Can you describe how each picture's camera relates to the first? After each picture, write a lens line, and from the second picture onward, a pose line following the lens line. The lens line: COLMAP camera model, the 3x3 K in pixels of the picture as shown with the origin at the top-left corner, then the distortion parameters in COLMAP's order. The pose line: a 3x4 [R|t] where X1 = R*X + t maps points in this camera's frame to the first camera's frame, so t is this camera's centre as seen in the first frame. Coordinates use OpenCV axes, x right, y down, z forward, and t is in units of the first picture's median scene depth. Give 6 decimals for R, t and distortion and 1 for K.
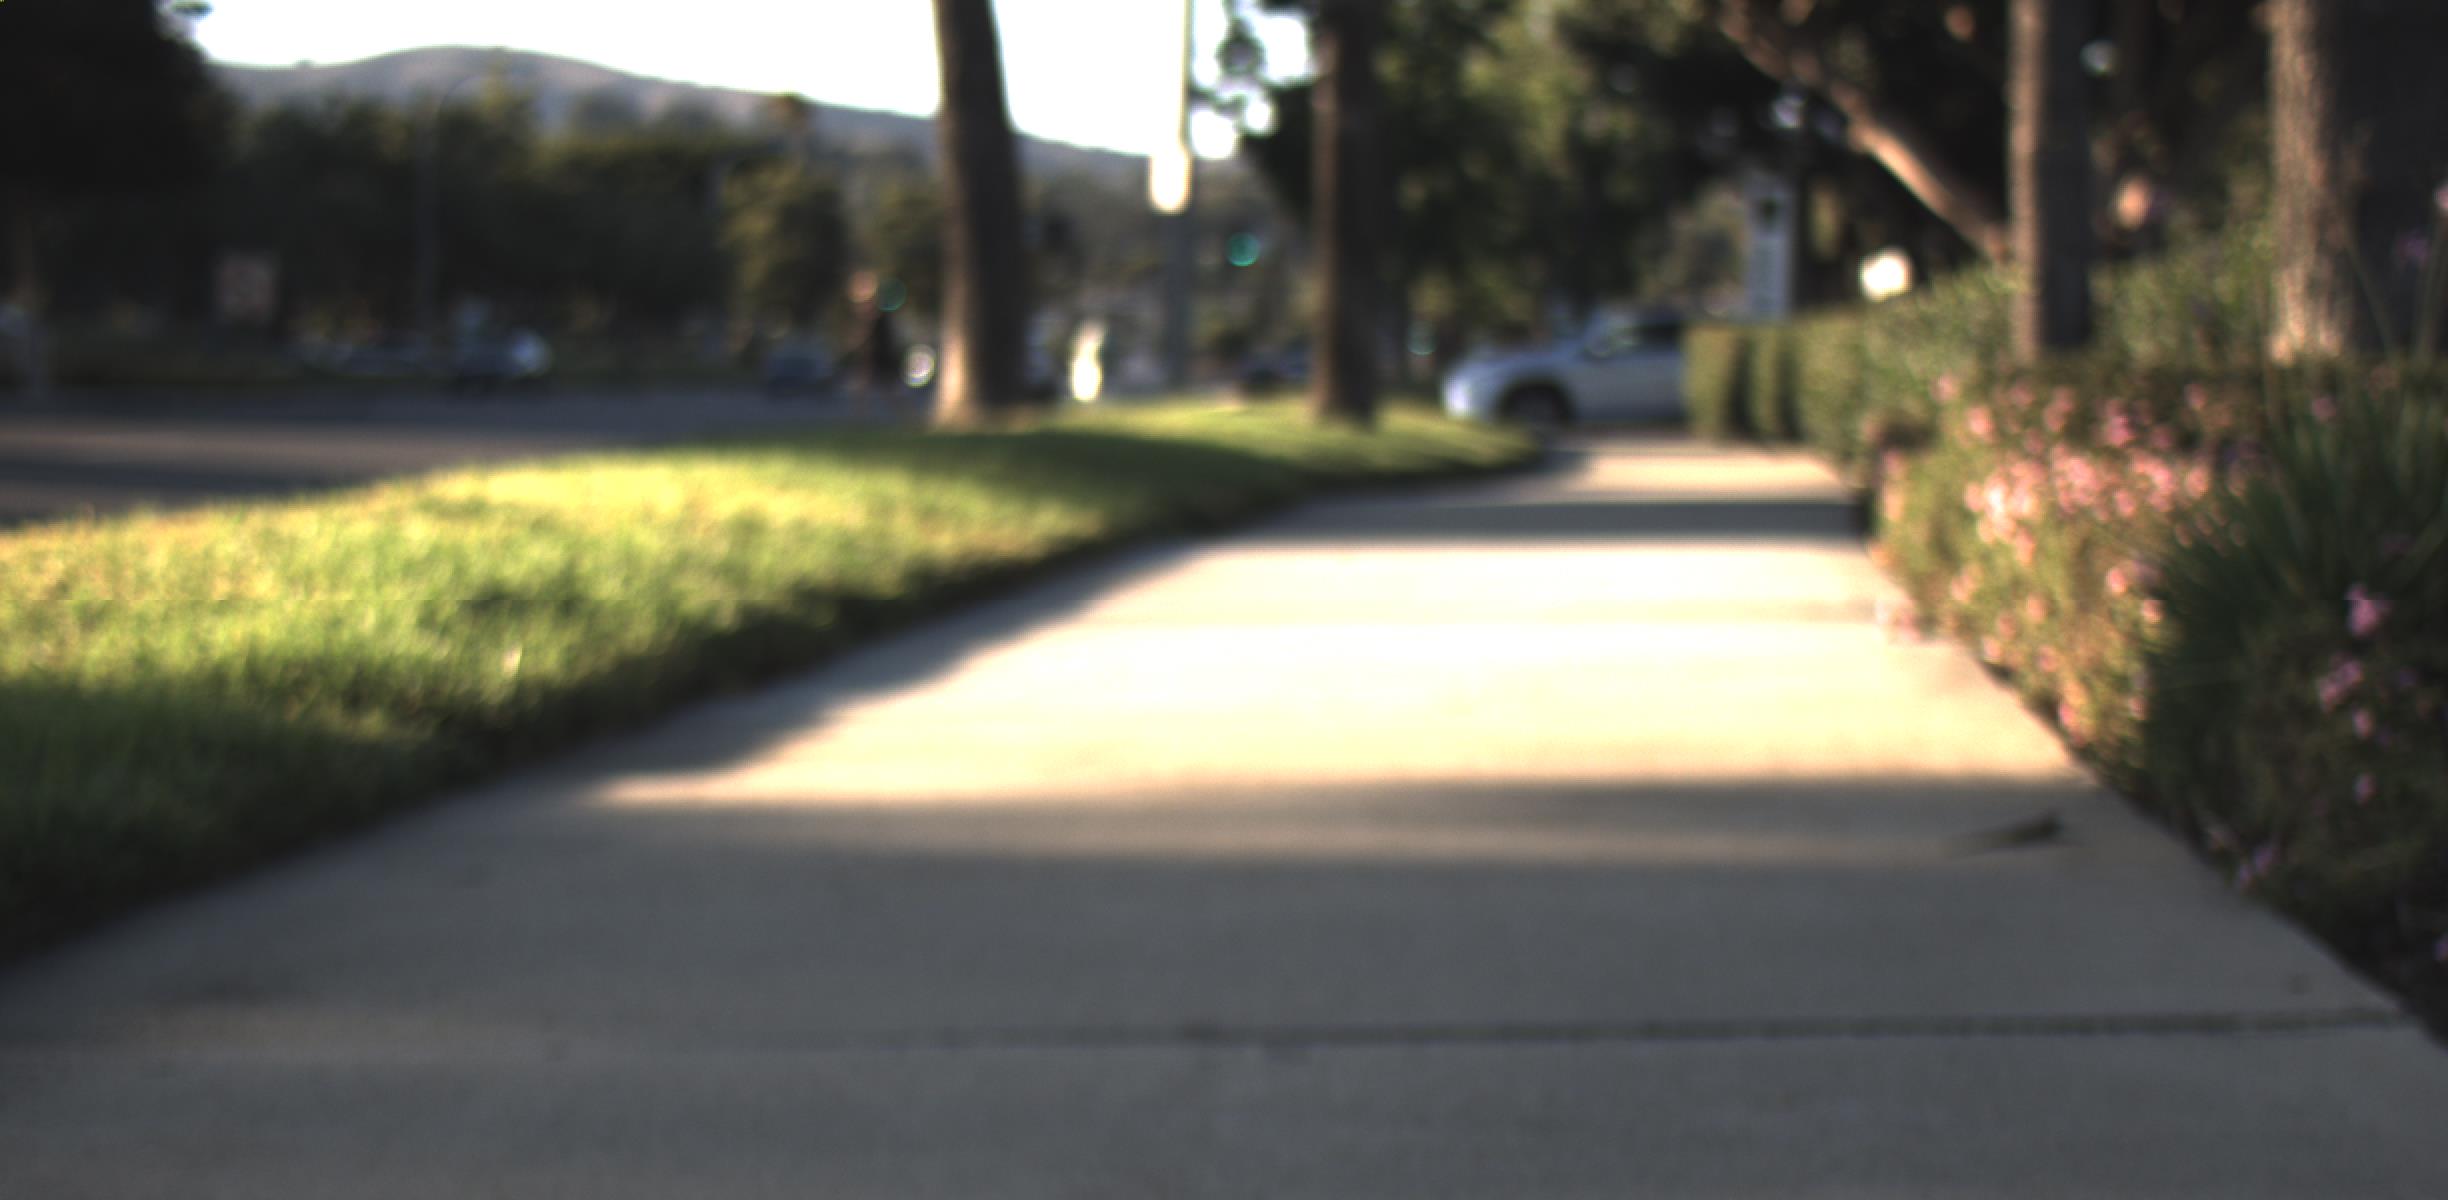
lens RADIAL K [[4982.5, 0, 1232.5], [0, 4982.5, 743.7], [0, 0, 1]] dist [0.016483, 0.550735]
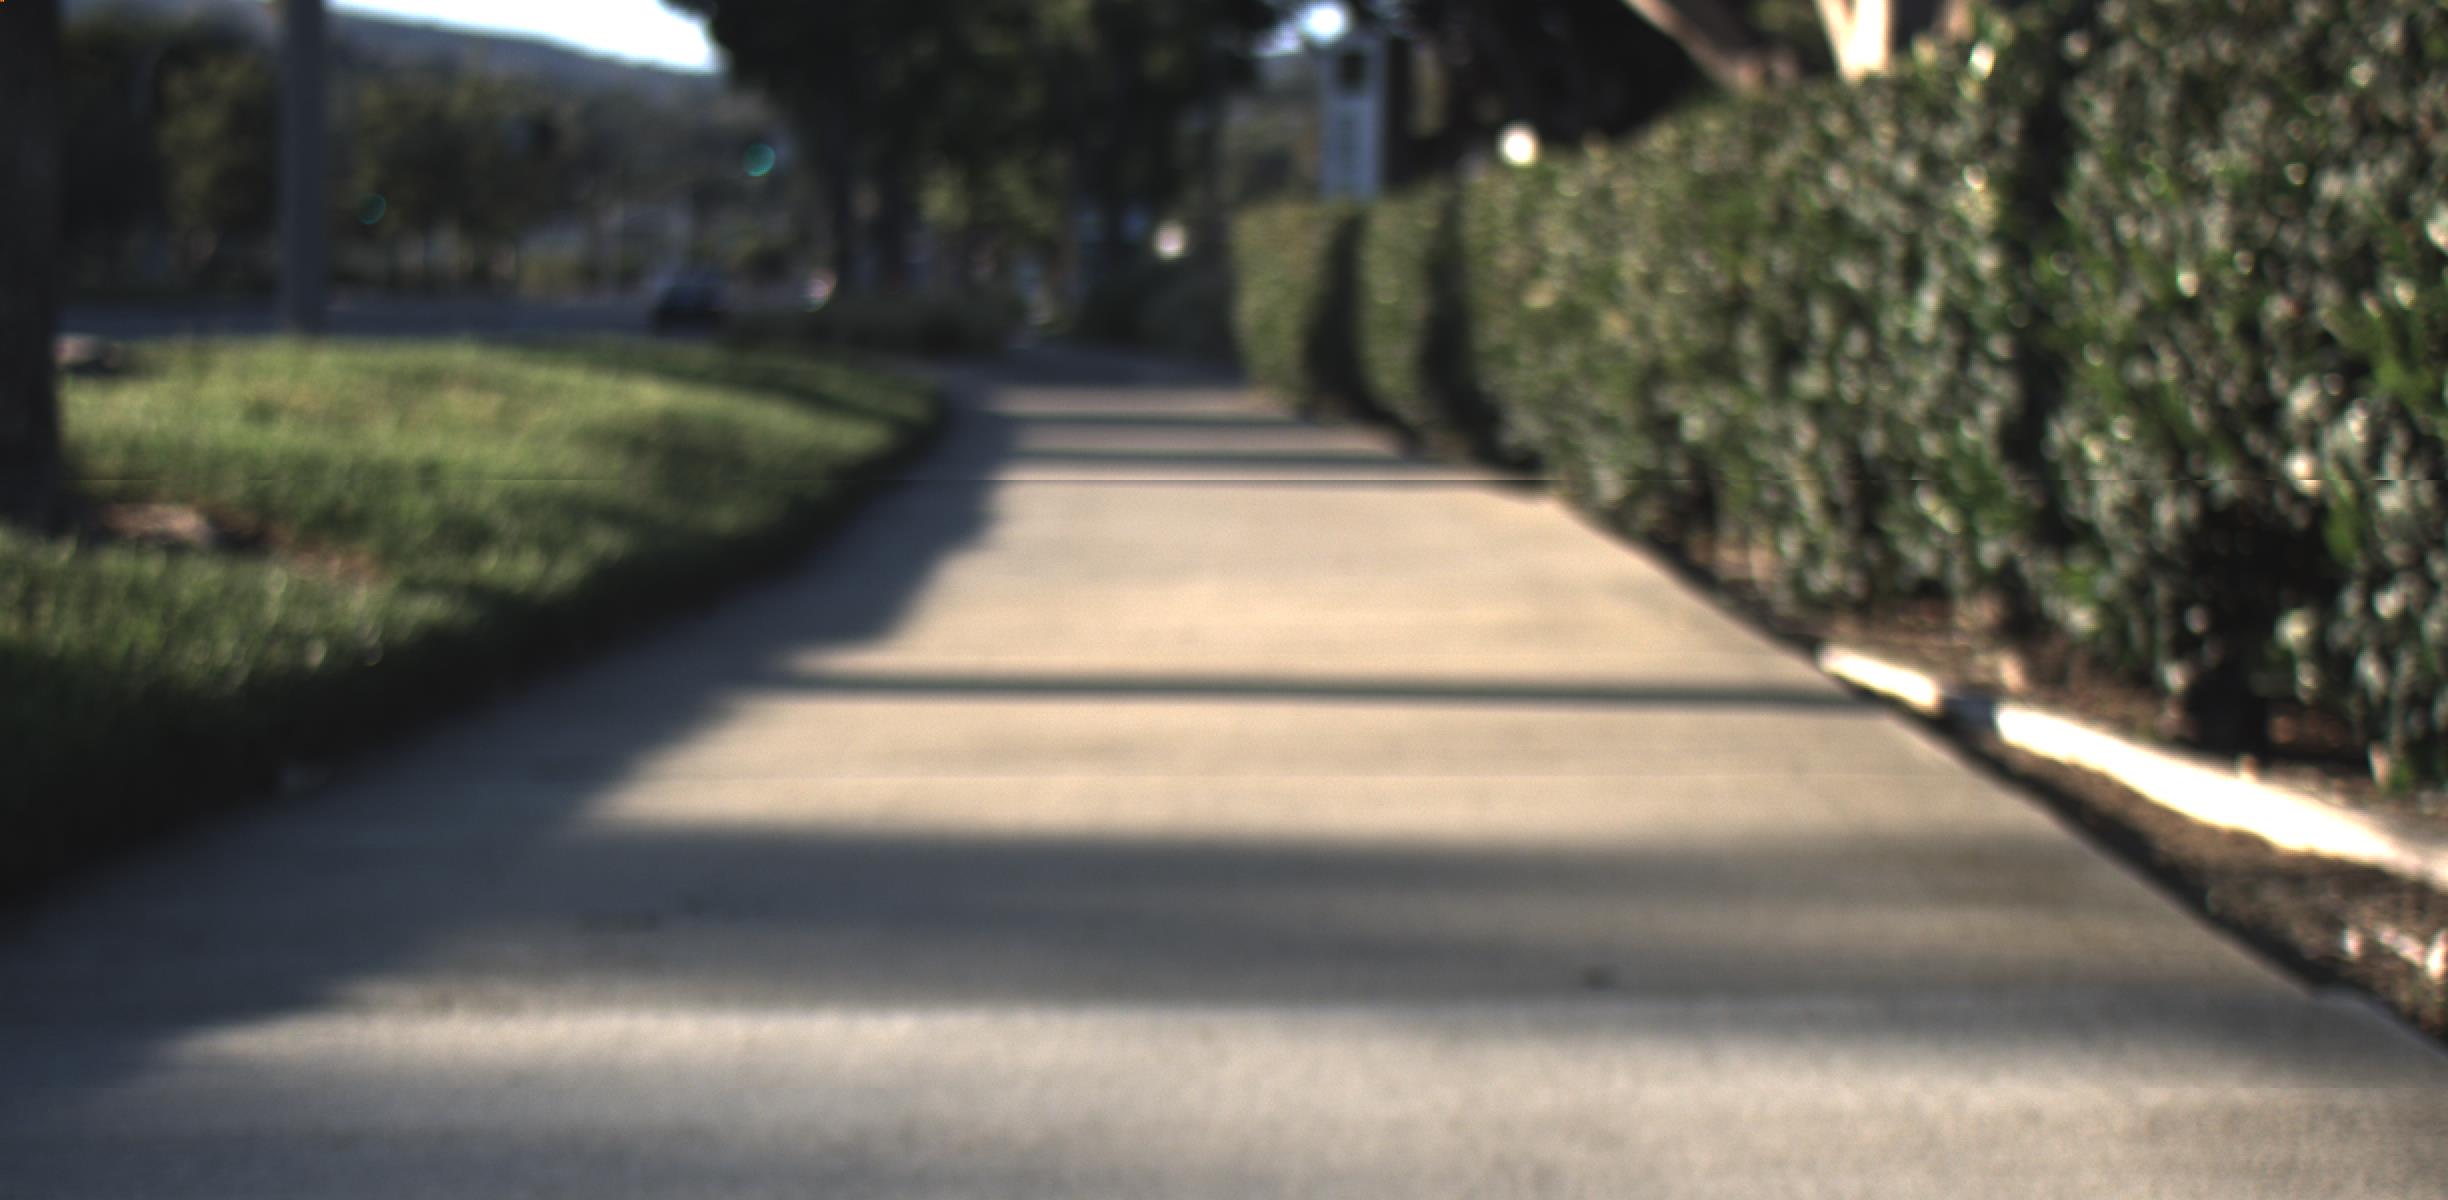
lens RADIAL K [[4982.5, 0, 1232.5], [0, 4982.5, 743.7], [0, 0, 1]] dist [0.016483, 0.550735]
pose [[0.996108, -0.005169, 0.087993, 0.020496], [0.003821, 0.999873, 0.015478, -0.015949], [-0.088062, -0.015081, 0.996001, 0.220858]]
